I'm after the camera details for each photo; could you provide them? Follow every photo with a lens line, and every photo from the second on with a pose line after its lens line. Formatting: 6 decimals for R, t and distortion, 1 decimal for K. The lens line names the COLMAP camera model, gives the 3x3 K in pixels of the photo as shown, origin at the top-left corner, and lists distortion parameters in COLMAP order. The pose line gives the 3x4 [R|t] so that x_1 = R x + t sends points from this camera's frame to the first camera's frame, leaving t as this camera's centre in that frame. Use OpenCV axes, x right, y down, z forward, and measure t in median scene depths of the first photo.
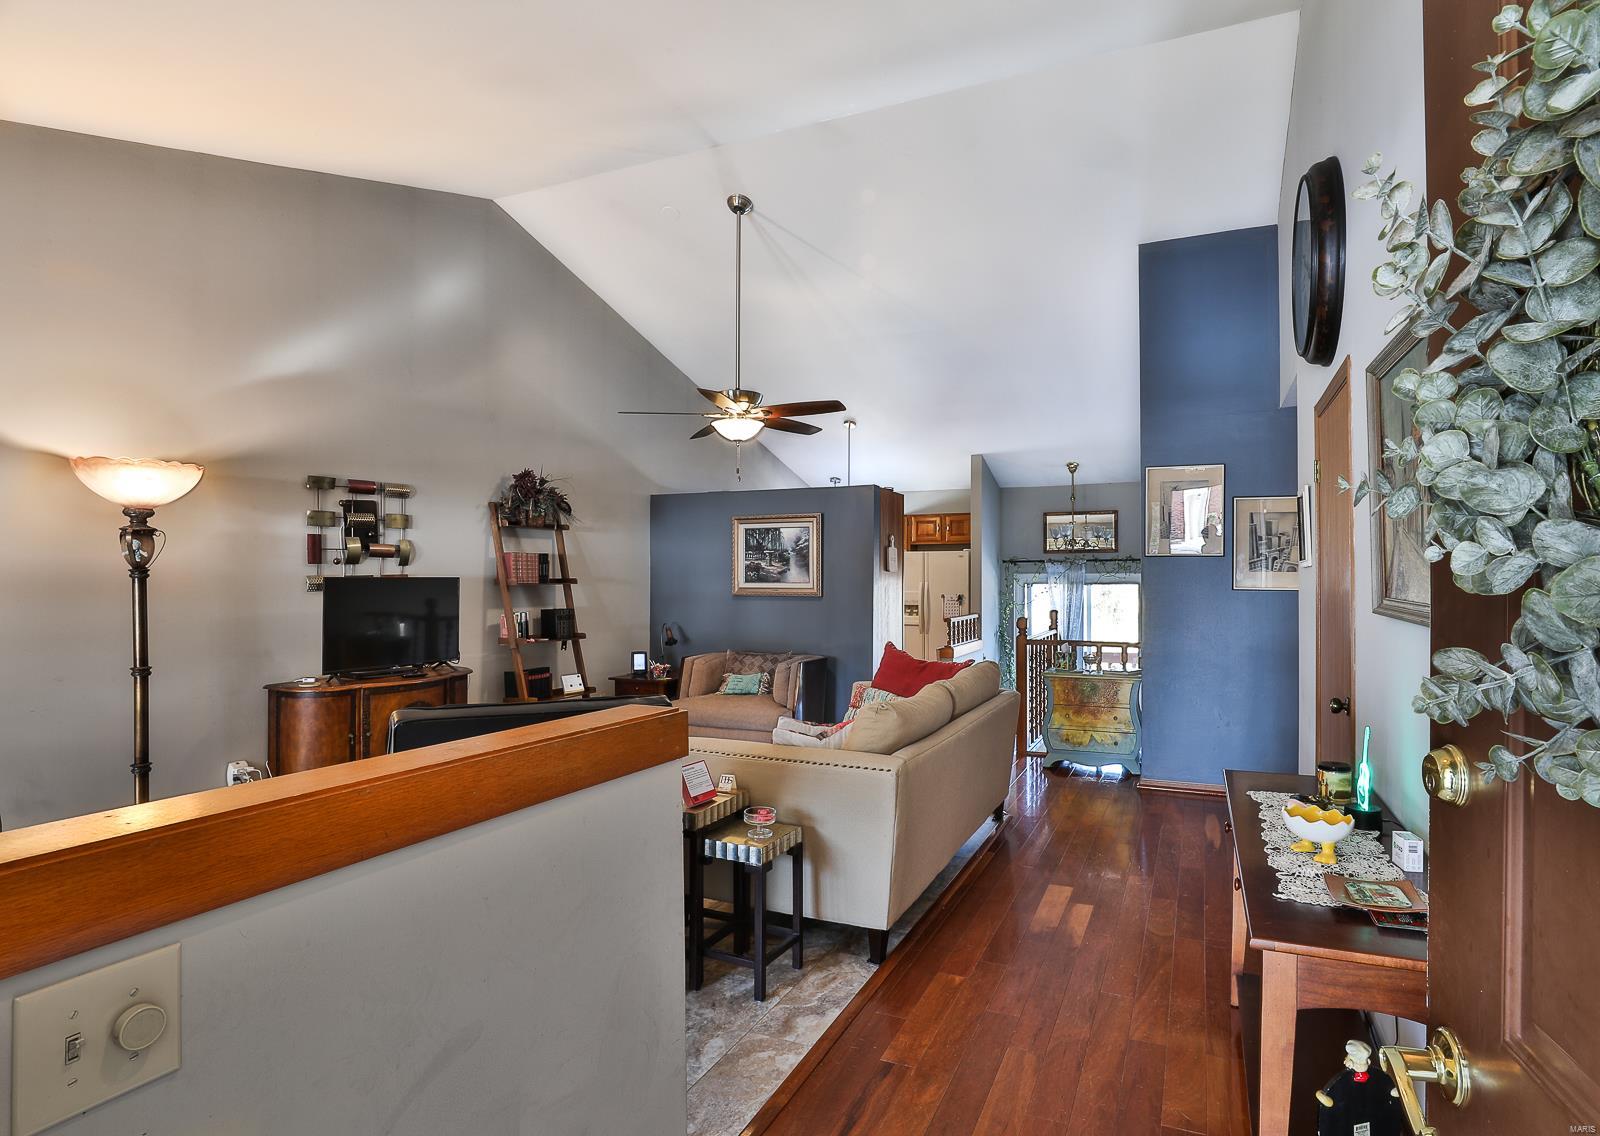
lens RADIAL K [[824.1, 0, 811.3], [0, 824.1, 574.7], [0, 0, 1]] dist [-0.033440, -0.000306]
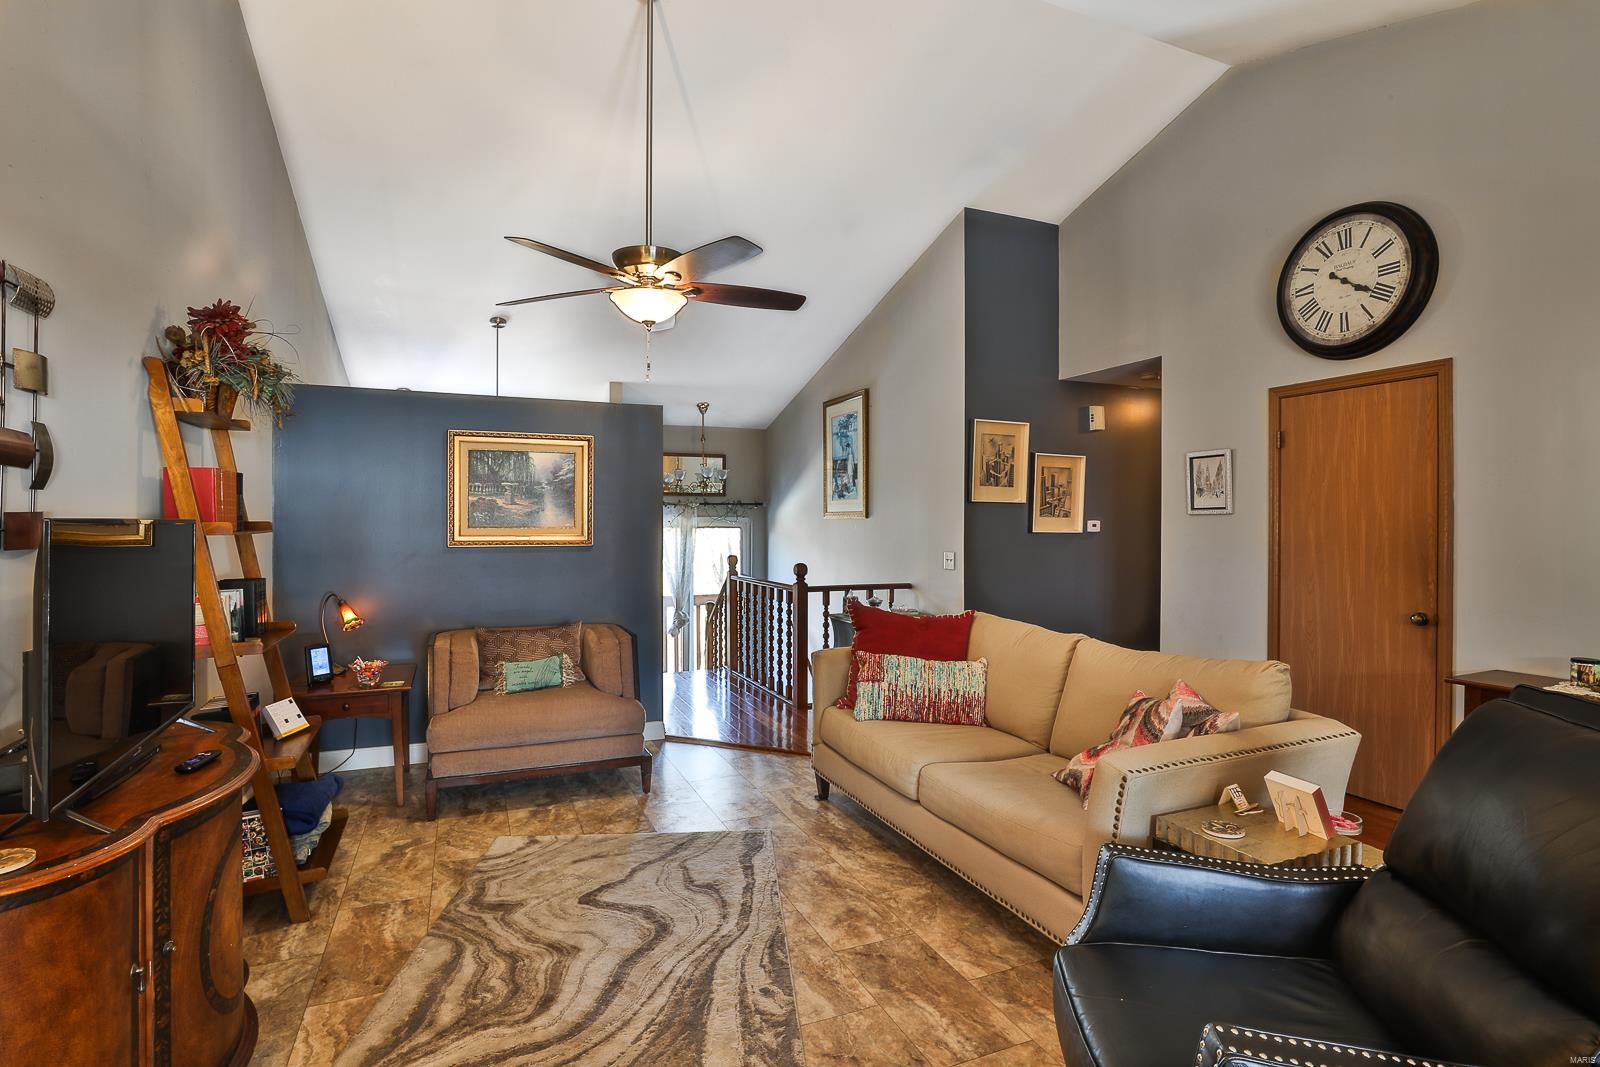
lens RADIAL K [[803.9, 0, 793.9], [0, 803.9, 522.0], [0, 0, 1]] dist [-0.005932, 0.000126]
pose [[0.676220, 0.001513, 0.736698, -0.398791], [-0.005866, 0.999977, 0.003330, 0.001075], [-0.736676, -0.006573, 0.676214, 0.354024]]
